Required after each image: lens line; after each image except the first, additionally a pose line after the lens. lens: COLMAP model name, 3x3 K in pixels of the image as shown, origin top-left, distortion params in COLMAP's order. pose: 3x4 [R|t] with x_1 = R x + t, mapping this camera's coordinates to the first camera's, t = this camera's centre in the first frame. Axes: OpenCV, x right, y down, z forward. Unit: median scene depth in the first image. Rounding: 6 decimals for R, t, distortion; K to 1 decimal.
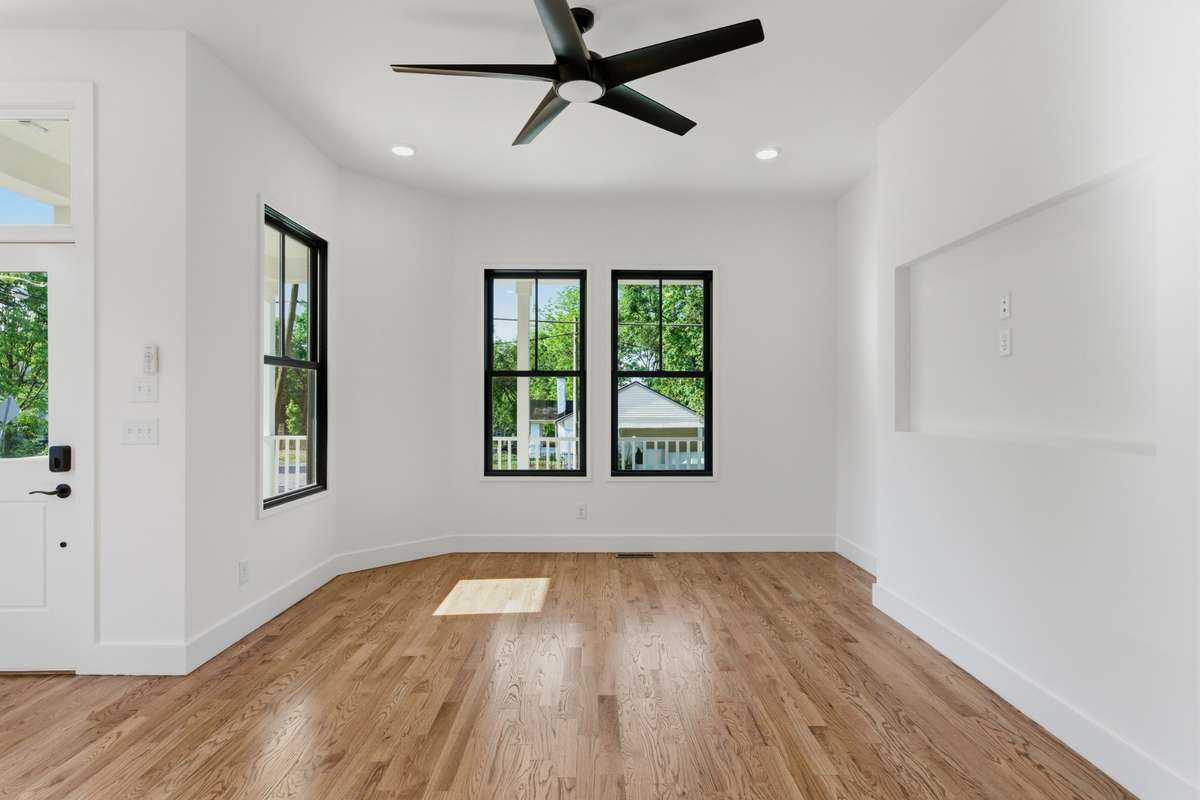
lens RADIAL K [[610.6, 0, 602.0], [0, 610.6, 405.4], [0, 0, 1]] dist [-0.001031, -0.000846]
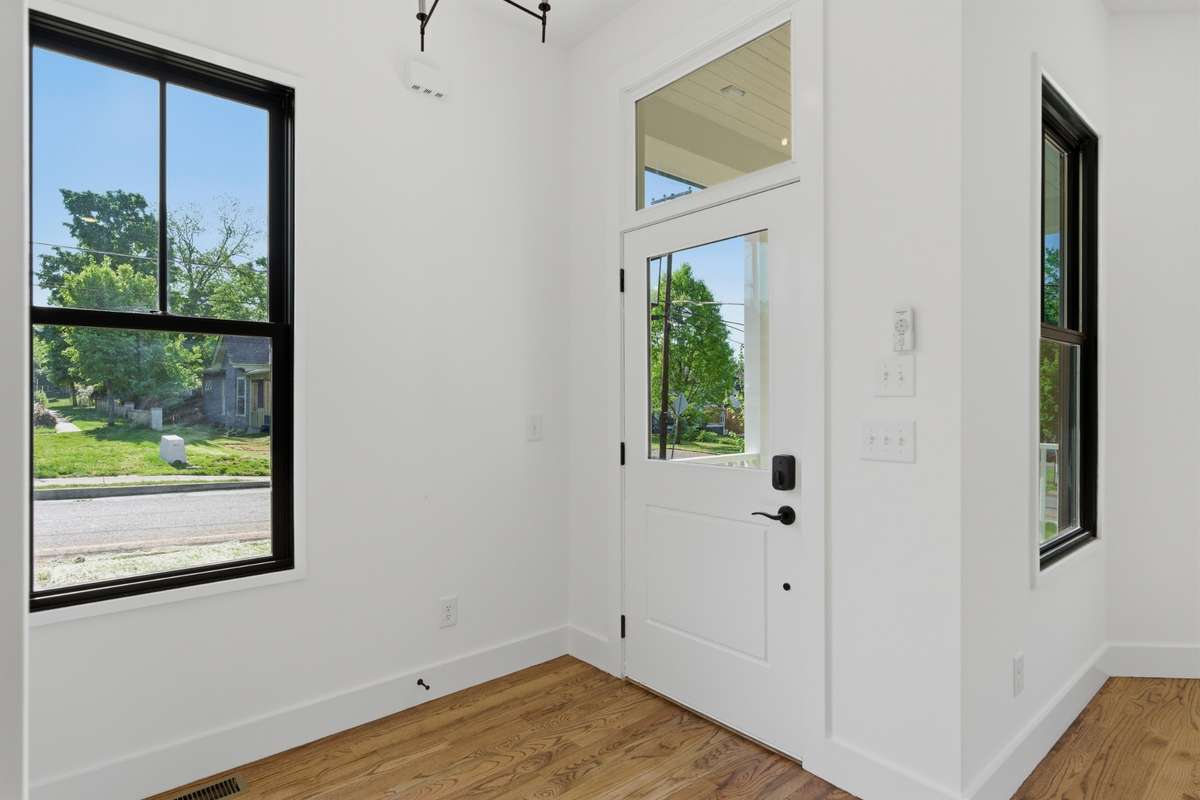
lens RADIAL K [[610.6, 0, 602.0], [0, 610.6, 405.4], [0, 0, 1]] dist [-0.001031, -0.000846]
pose [[0.627729, 0.002580, -0.778428, -0.437553], [0.005207, 0.999958, 0.007514, -0.002570], [0.778415, -0.008770, 0.627689, 0.348243]]
